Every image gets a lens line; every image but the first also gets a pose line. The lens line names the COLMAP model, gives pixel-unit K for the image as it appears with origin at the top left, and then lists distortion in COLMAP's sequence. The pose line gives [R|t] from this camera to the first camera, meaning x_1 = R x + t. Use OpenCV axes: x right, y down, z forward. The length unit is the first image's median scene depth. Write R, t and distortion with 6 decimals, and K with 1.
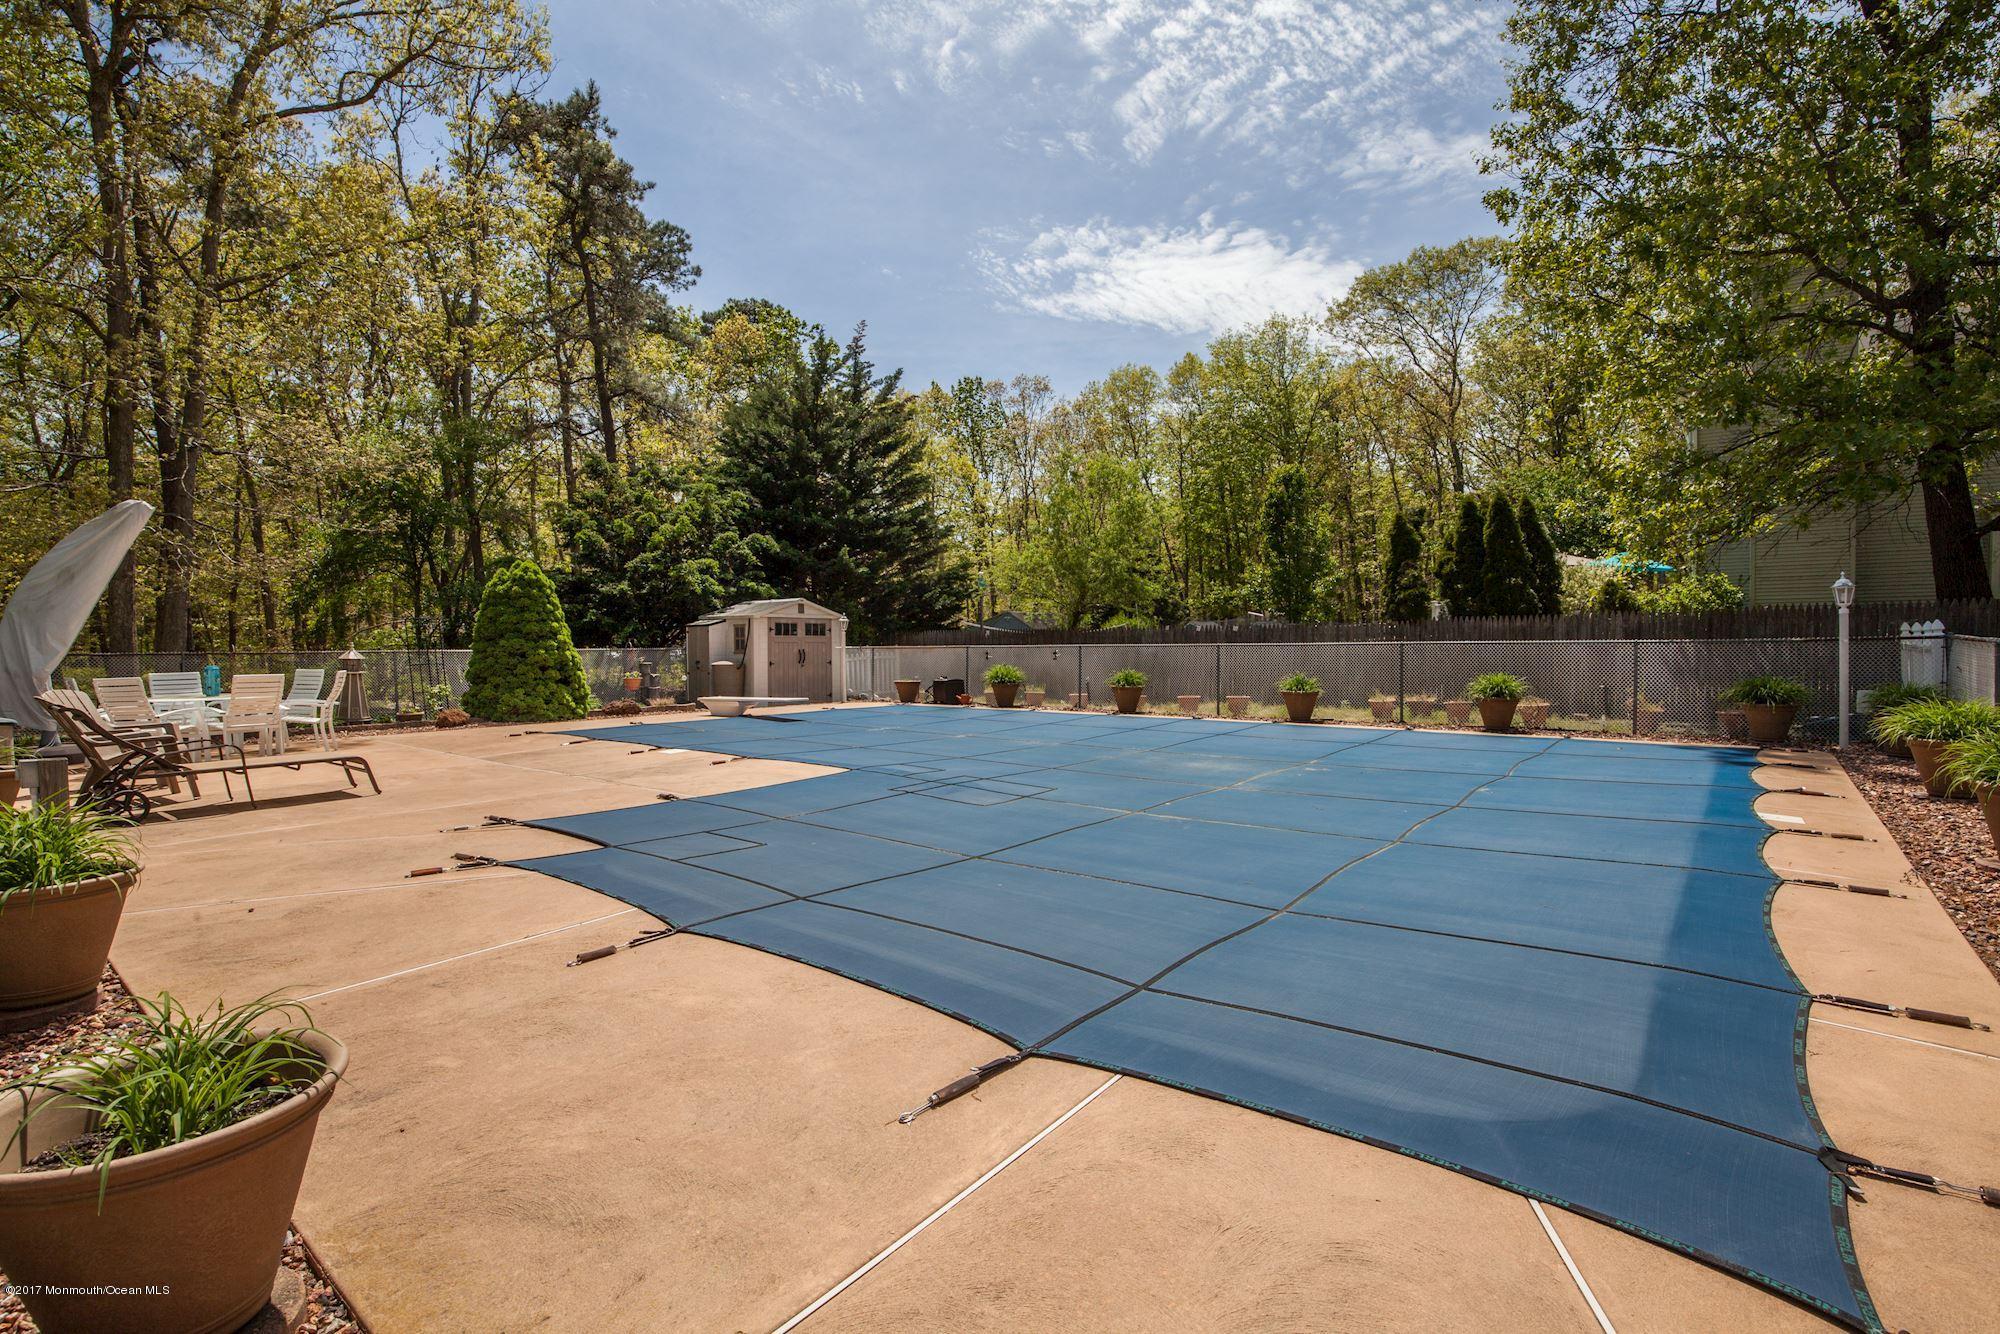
lens RADIAL K [[923.1, 0, 1000.0], [0, 923.1, 667.0], [0, 0, 1]] dist [-0.024382, -0.007866]
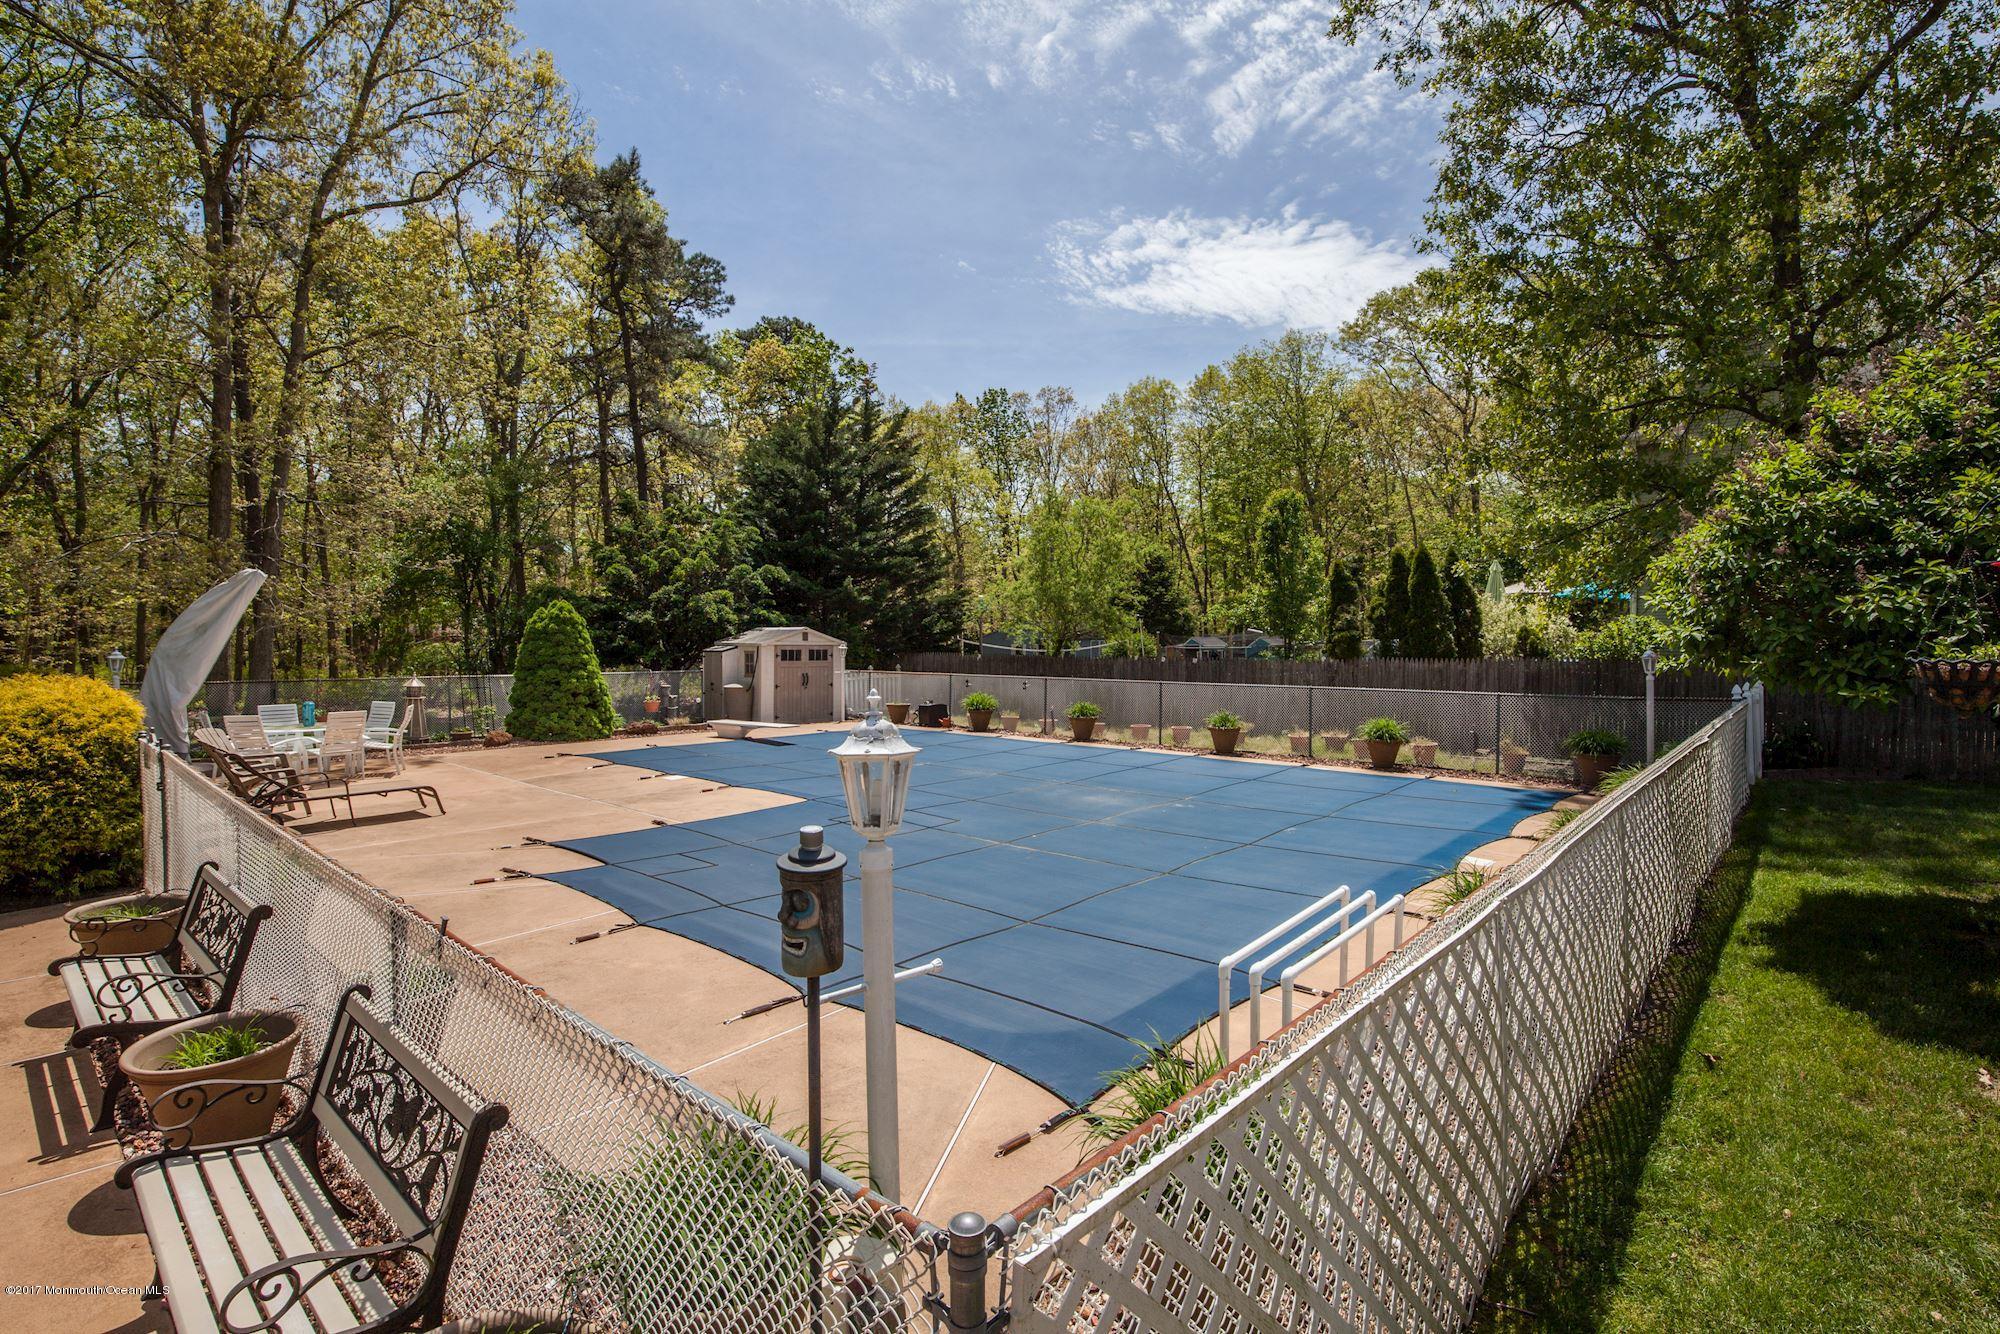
lens RADIAL K [[947.8, 0, 1006.1], [0, 947.8, 633.5], [0, 0, 1]] dist [-0.031291, -0.000173]
pose [[0.999131, 0.011259, -0.040134, 0.070751], [-0.012388, 0.999531, -0.027989, -0.037195], [0.039800, 0.028462, 0.998802, -0.128036]]
